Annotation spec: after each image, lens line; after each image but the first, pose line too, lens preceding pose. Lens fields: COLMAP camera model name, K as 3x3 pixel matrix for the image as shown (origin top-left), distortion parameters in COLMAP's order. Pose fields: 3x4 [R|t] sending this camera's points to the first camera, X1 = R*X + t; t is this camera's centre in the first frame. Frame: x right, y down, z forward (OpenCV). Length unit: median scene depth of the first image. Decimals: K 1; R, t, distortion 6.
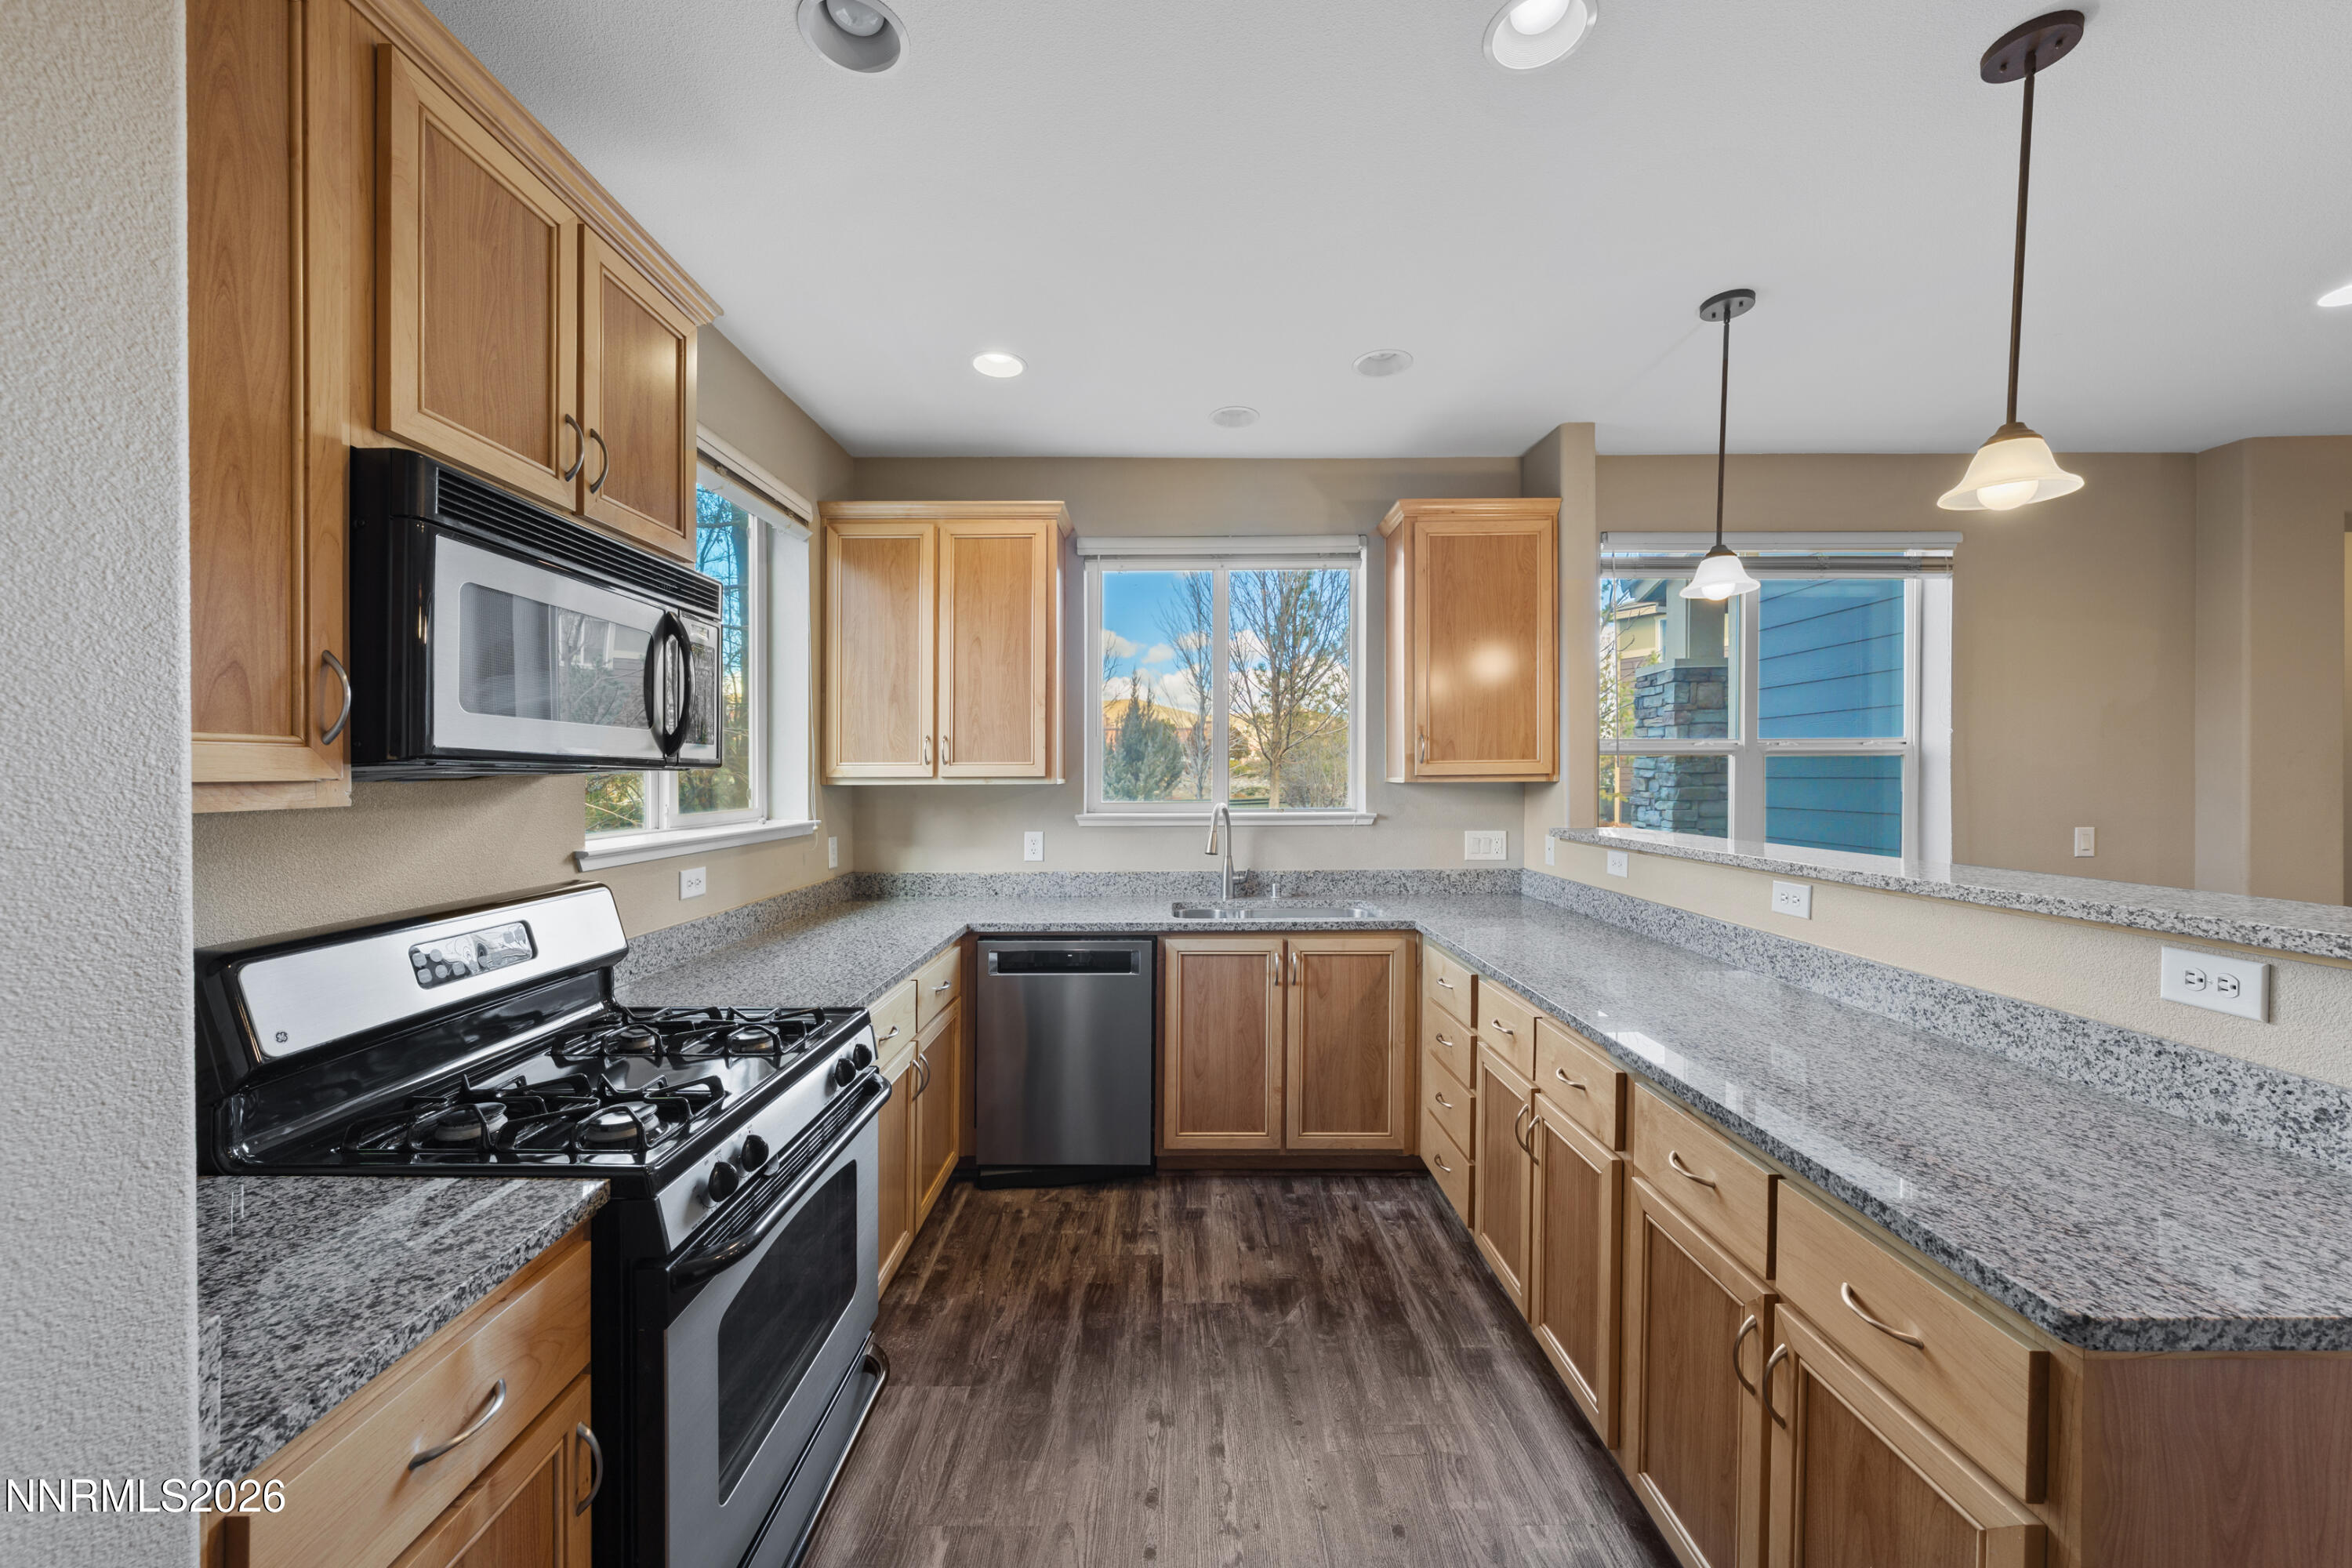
lens RADIAL K [[840.3, 0, 1174.9], [0, 840.3, 781.6], [0, 0, 1]] dist [0.000324, 0.000068]
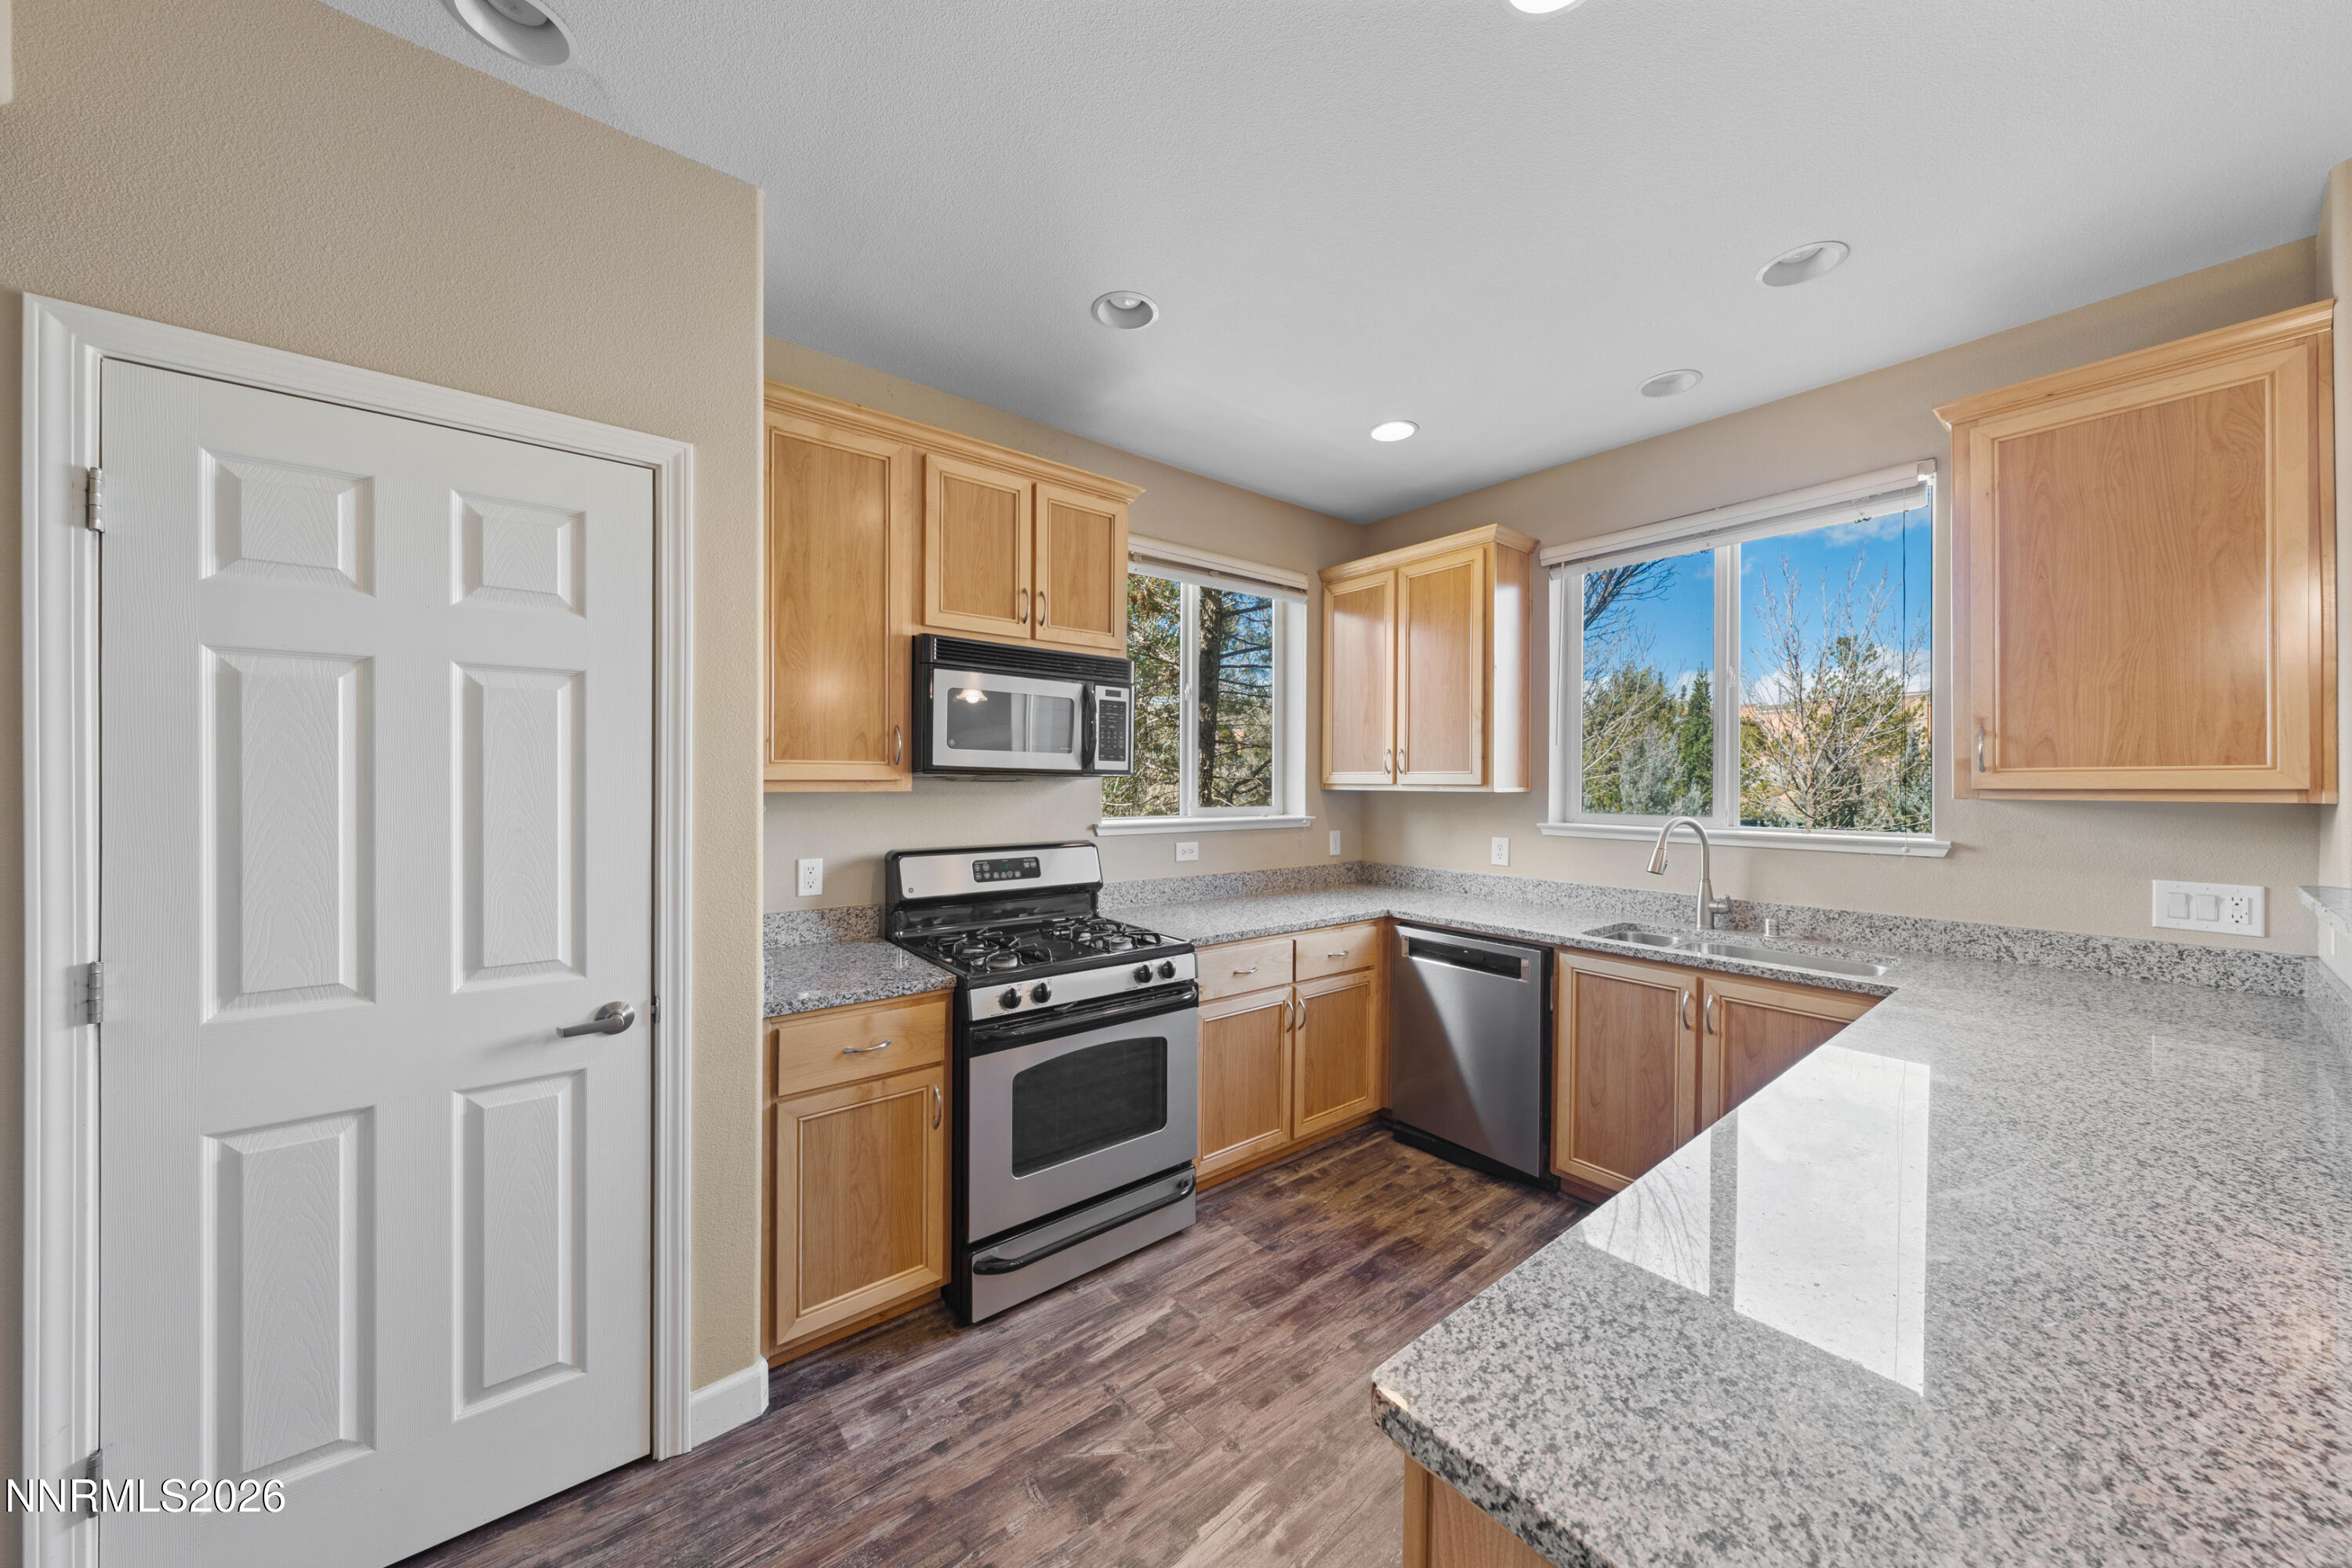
lens RADIAL K [[790.4, 0, 1176.5], [0, 790.4, 786.7], [0, 0, 1]] dist [0.000000, -0.000136]
pose [[0.624266, 0.012345, -0.781114, 0.425138], [-0.016008, 0.999867, 0.003008, -0.000629], [0.781048, 0.010626, 0.624381, 0.079673]]
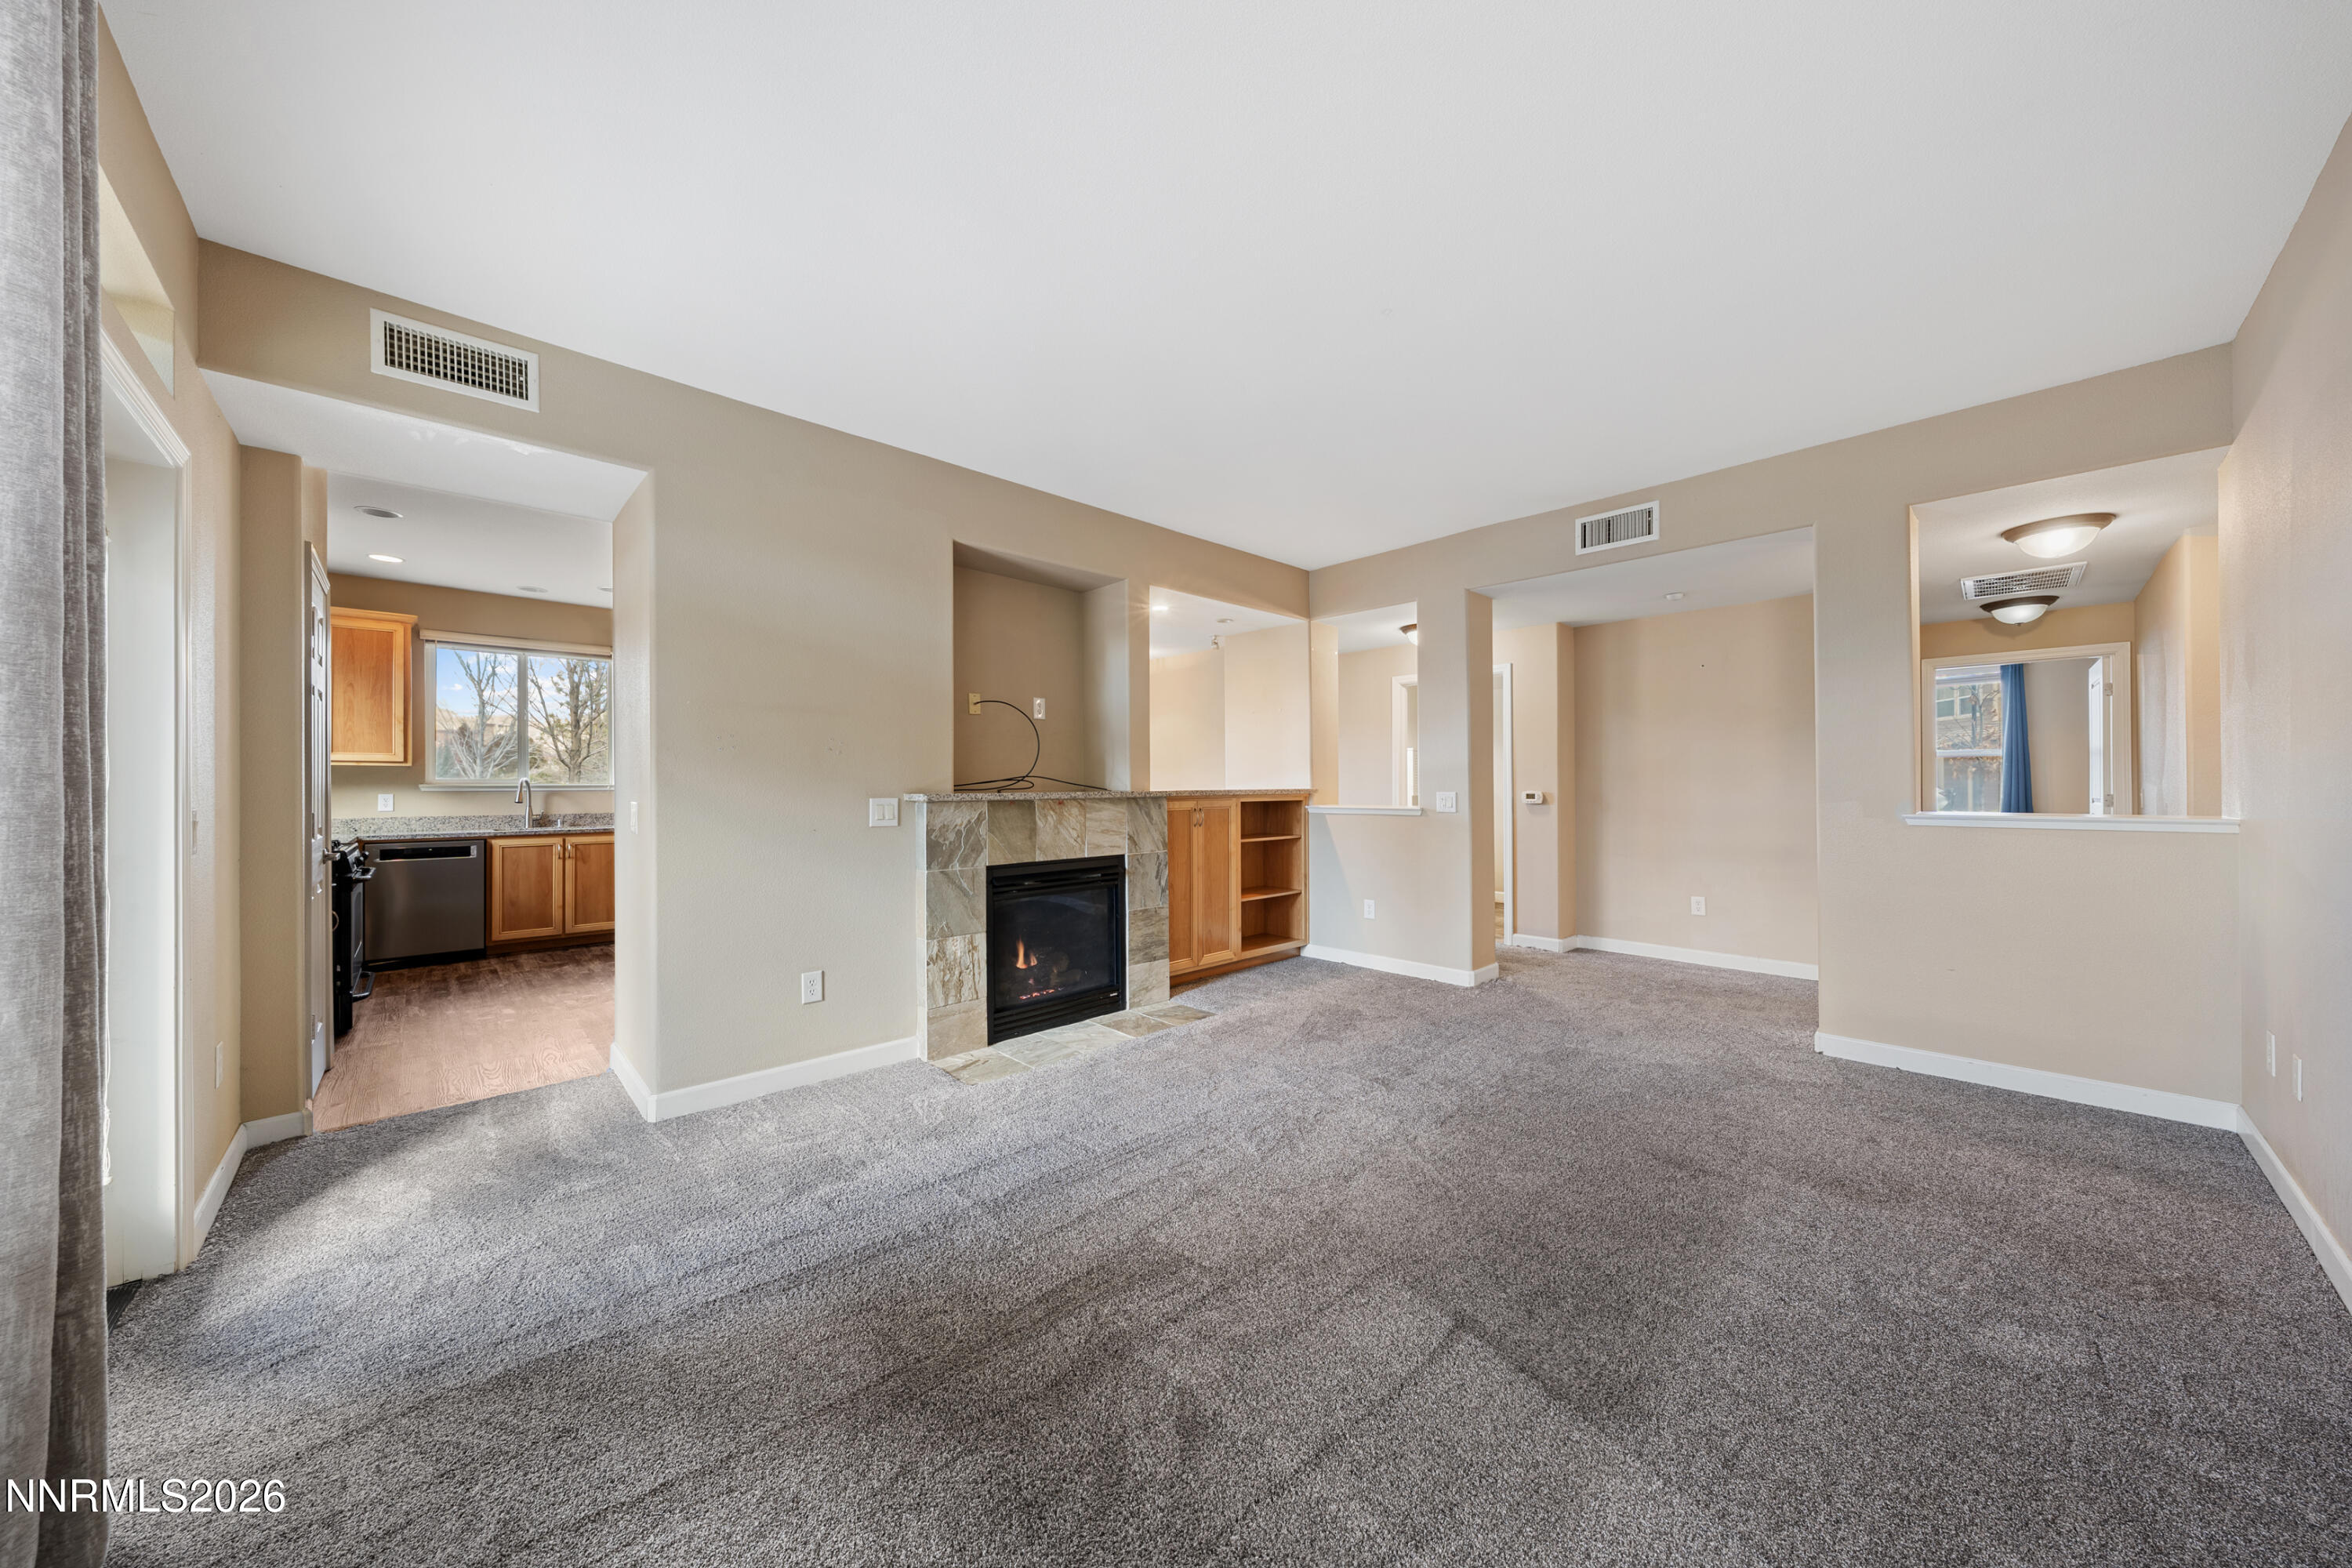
lens RADIAL K [[805.8, 0, 1177.6], [0, 805.8, 792.4], [0, 0, 1]] dist [-0.000633, -0.000026]
pose [[0.728444, -0.002874, 0.685099, -0.140610], [0.006146, 0.999978, -0.002339, 0.084425], [-0.685077, 0.005915, 0.728446, -1.614321]]
